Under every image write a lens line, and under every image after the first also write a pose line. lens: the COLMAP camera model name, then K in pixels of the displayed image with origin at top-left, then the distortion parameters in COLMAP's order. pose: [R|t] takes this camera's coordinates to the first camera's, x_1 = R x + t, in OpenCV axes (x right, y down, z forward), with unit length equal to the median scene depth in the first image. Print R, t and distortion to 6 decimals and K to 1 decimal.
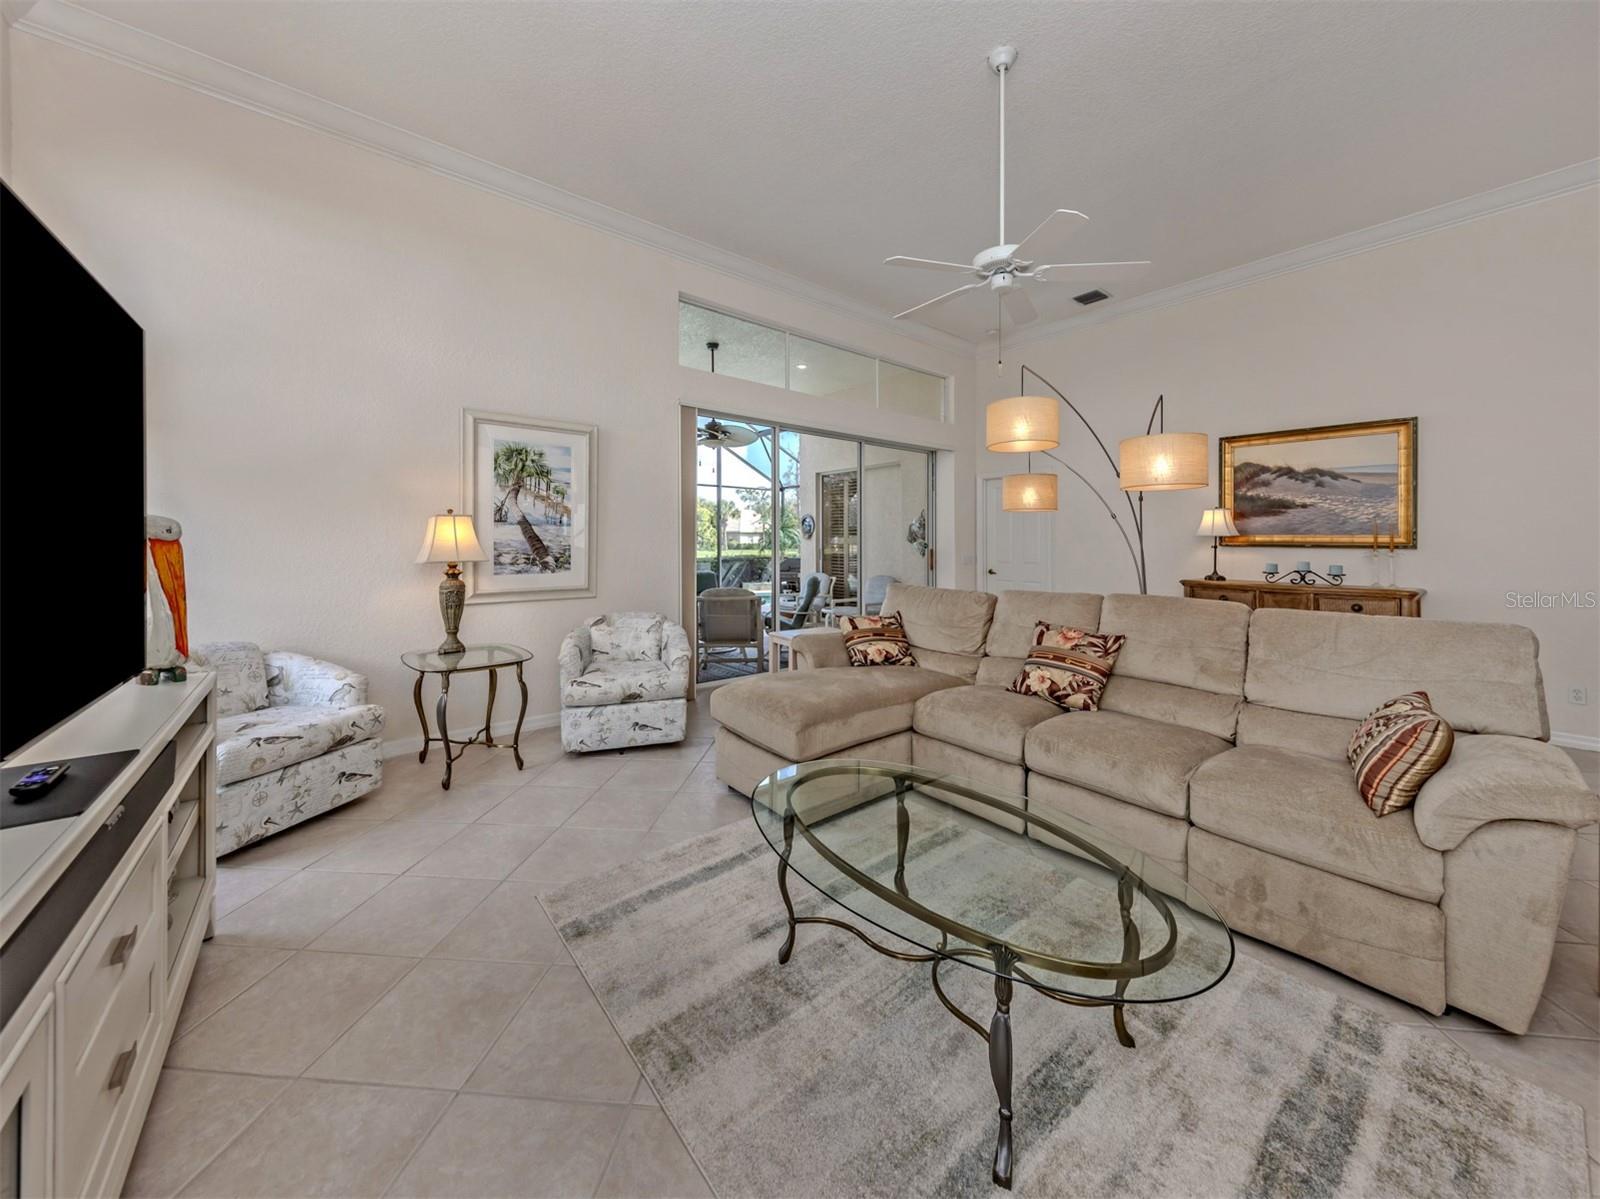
lens RADIAL K [[578.6, 0, 800.0], [0, 578.6, 541.0], [0, 0, 1]] dist [0.011763, -0.001612]
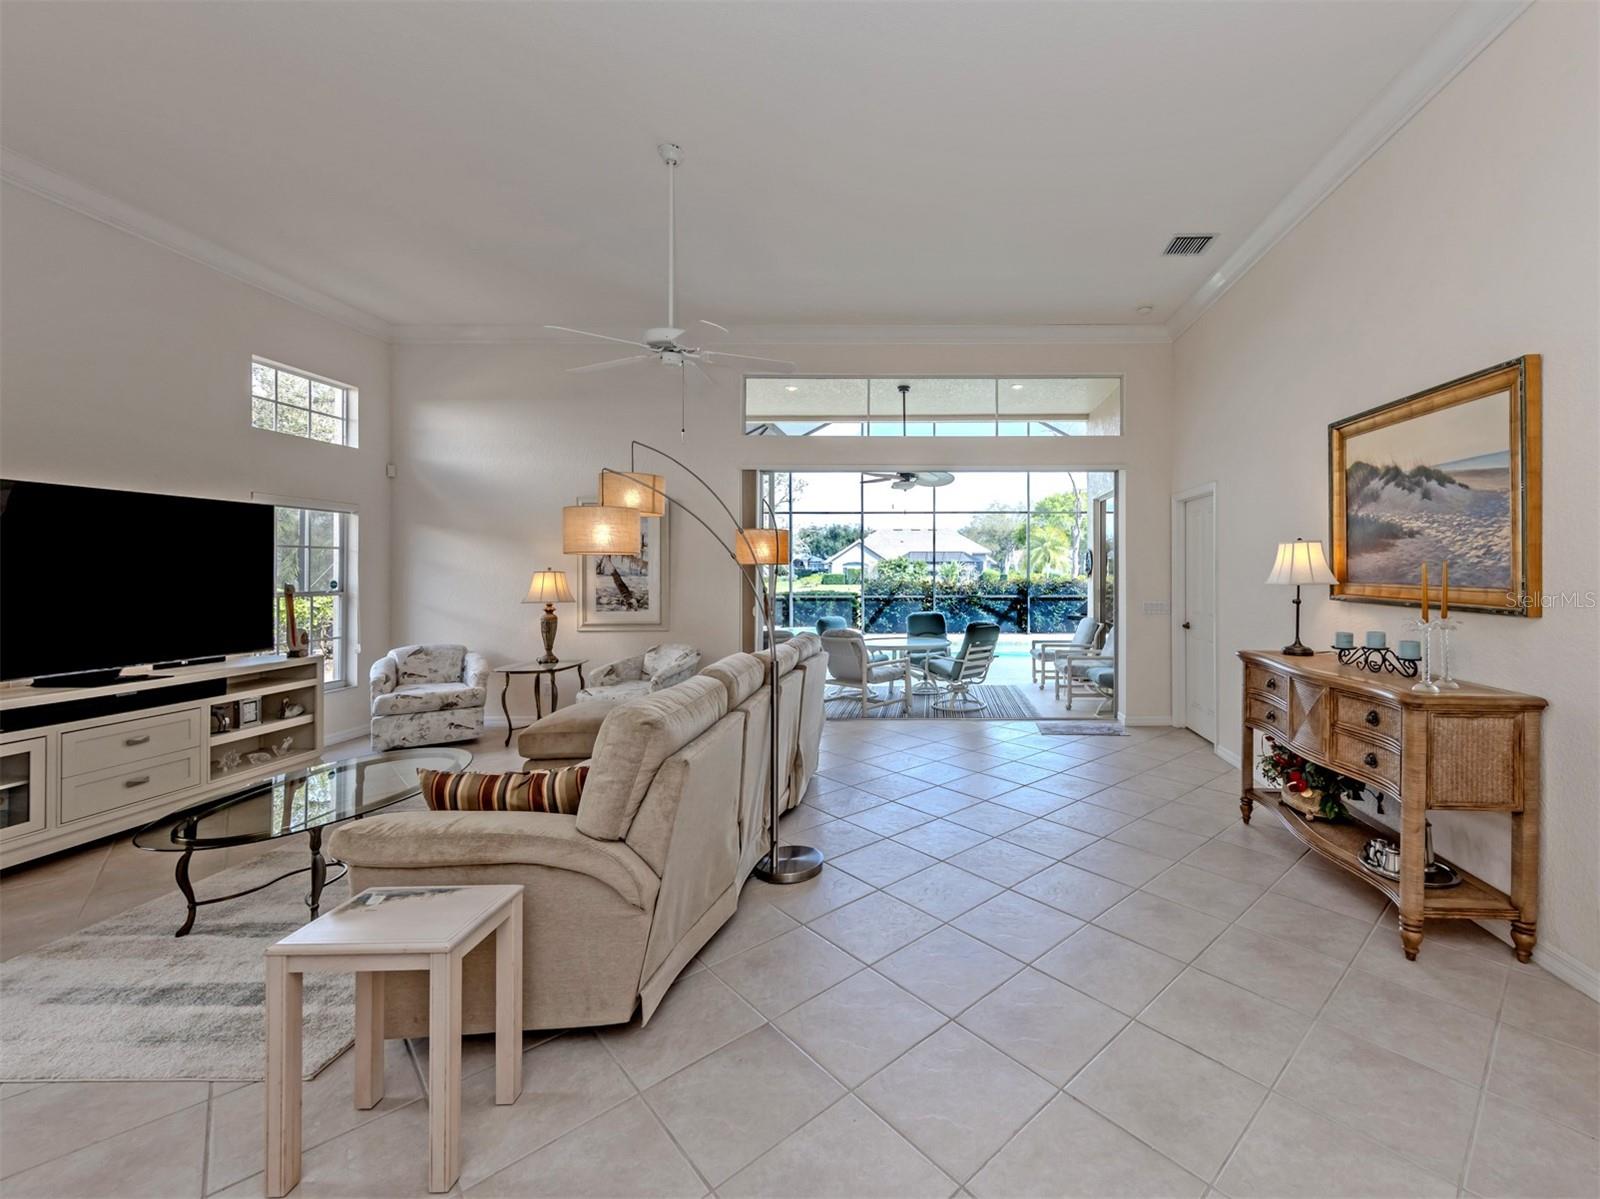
lens RADIAL K [[675.2, 0, 924.6], [0, 675.2, 552.5], [0, 0, 1]] dist [0.018054, 0.000567]
pose [[0.769576, -0.024055, -0.638102, 1.028800], [0.006717, 0.999540, -0.029580, -0.027948], [0.638520, 0.018478, 0.769383, 0.206073]]
